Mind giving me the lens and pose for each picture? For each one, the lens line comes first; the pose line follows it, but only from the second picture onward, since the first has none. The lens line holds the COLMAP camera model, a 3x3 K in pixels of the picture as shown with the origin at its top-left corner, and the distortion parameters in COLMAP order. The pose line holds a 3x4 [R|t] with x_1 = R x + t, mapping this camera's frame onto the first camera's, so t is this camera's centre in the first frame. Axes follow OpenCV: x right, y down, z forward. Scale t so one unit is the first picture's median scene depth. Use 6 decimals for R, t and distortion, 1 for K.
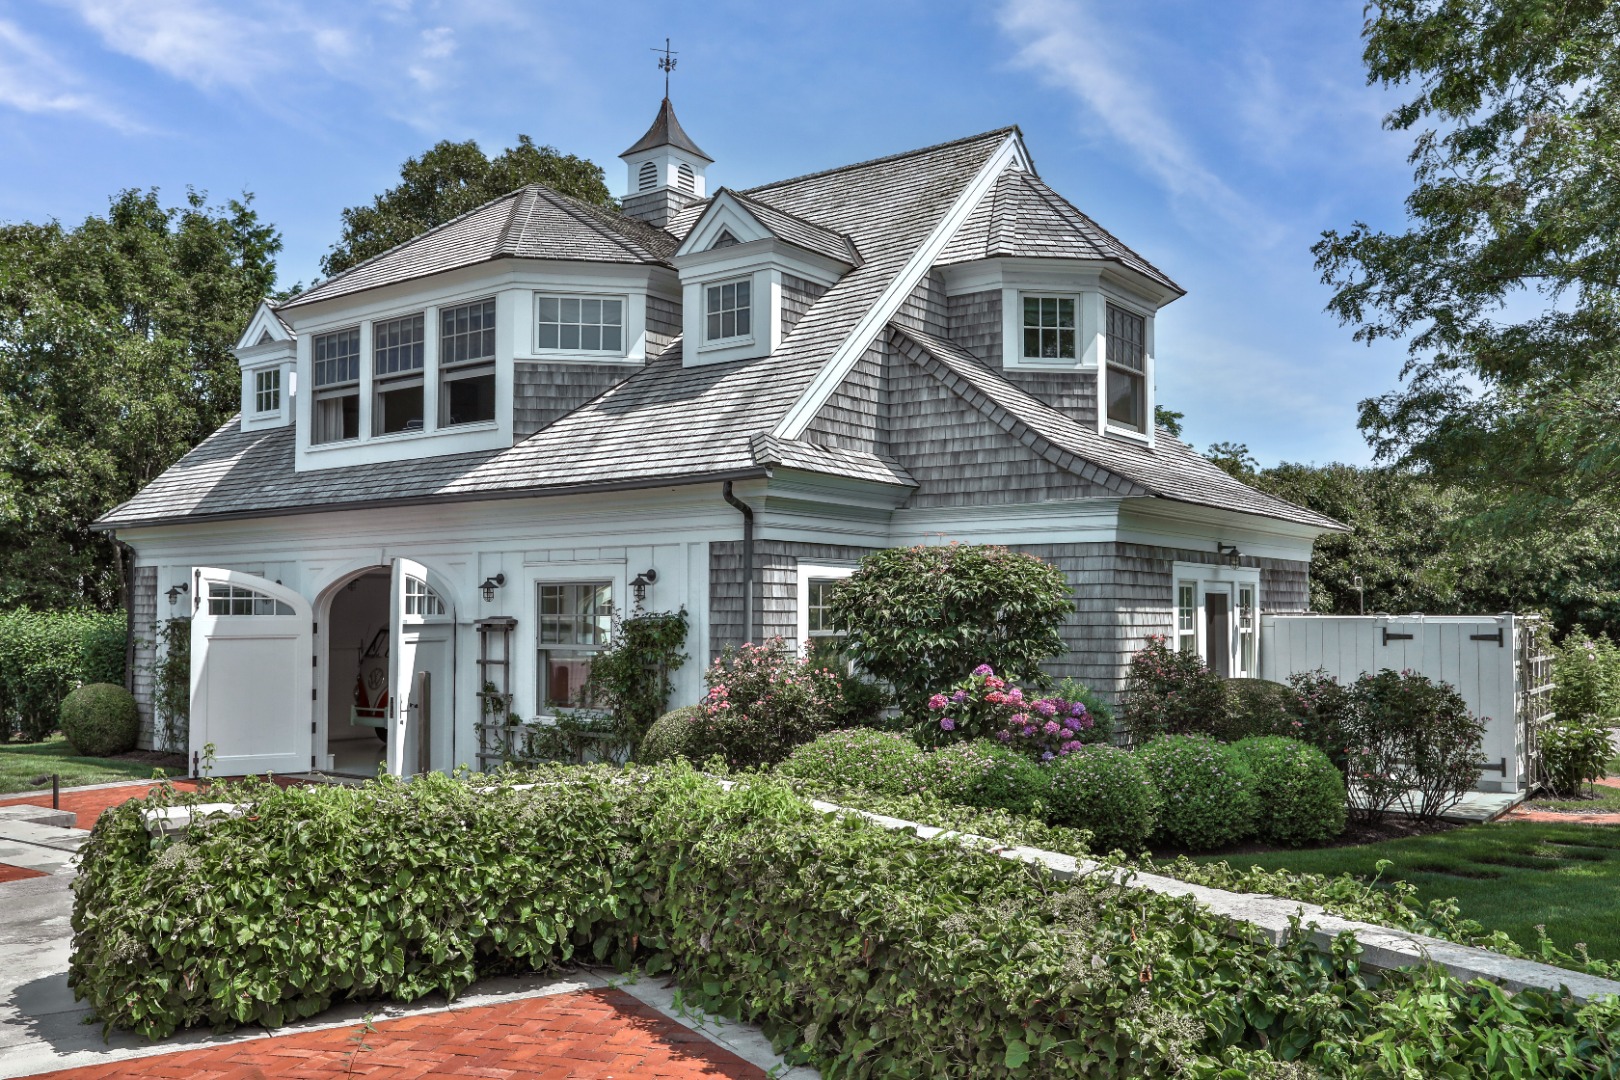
lens RADIAL K [[1348.6, 0, 818.5], [0, 1348.6, 571.9], [0, 0, 1]] dist [0.004047, 0.024323]
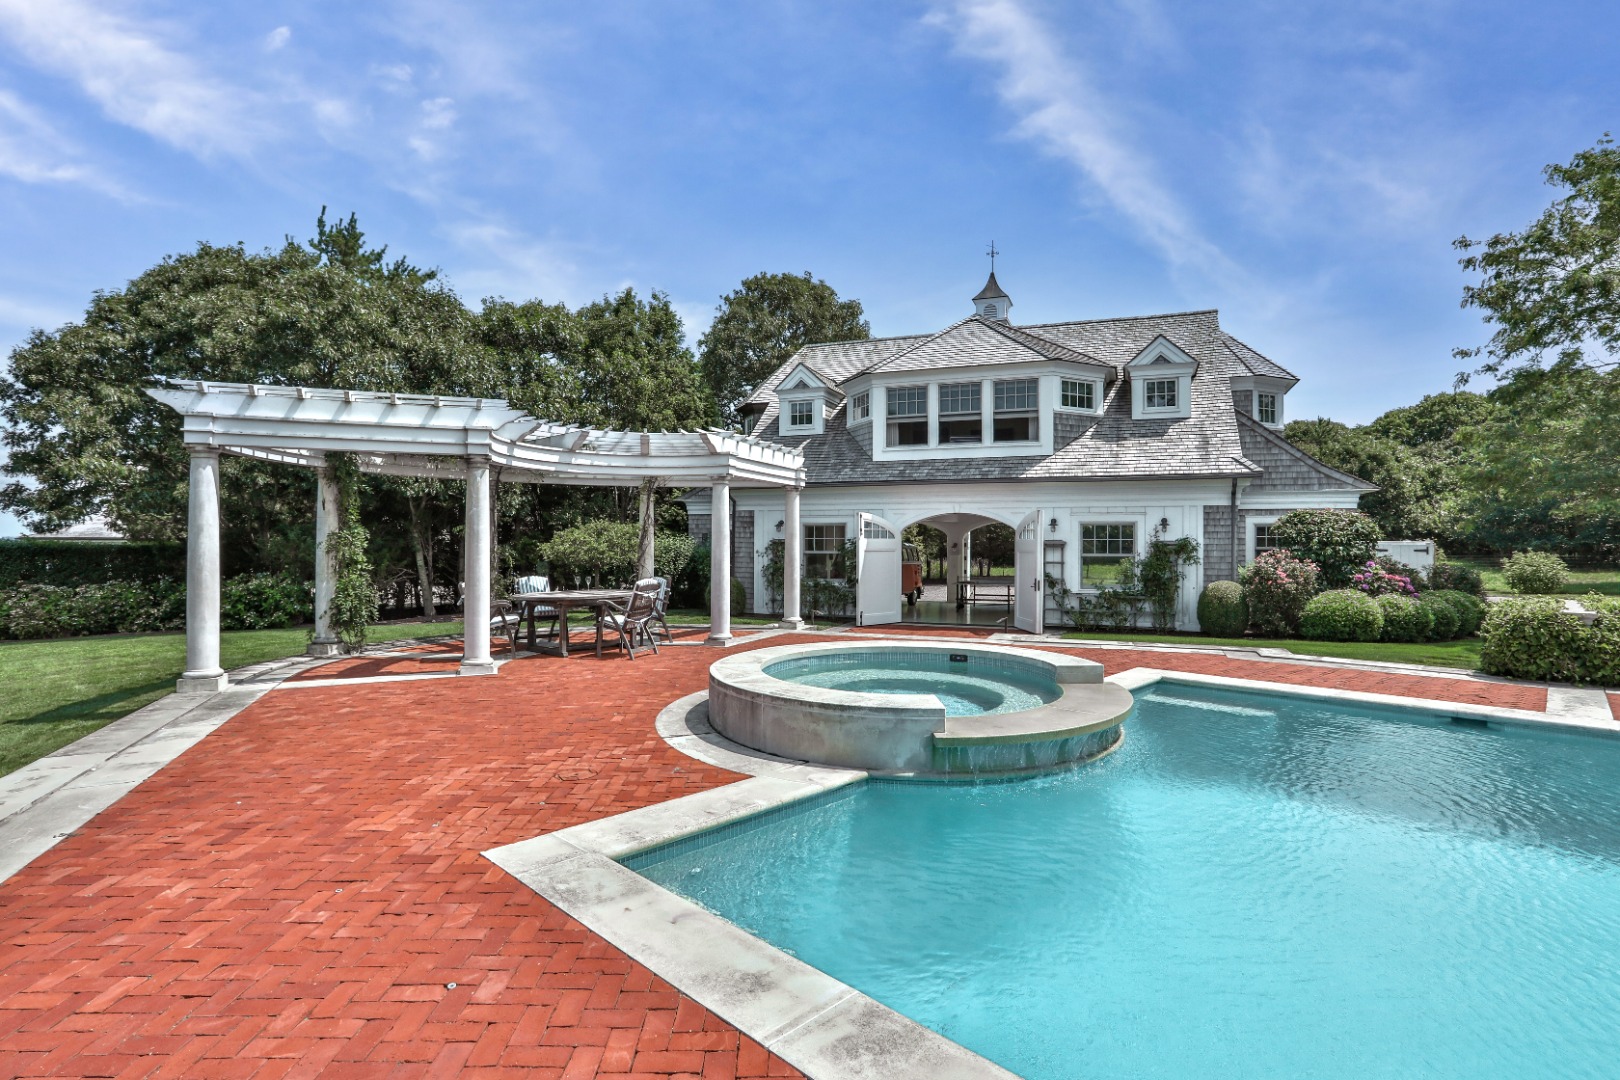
lens RADIAL K [[782.3, 0, 822.5], [0, 782.3, 528.7], [0, 0, 1]] dist [-0.044971, 0.003313]
pose [[0.965899, 0.008958, 0.258766, -0.804403], [-0.013675, 0.999771, 0.016435, 0.002094], [-0.258560, -0.019413, 0.965800, -0.022954]]
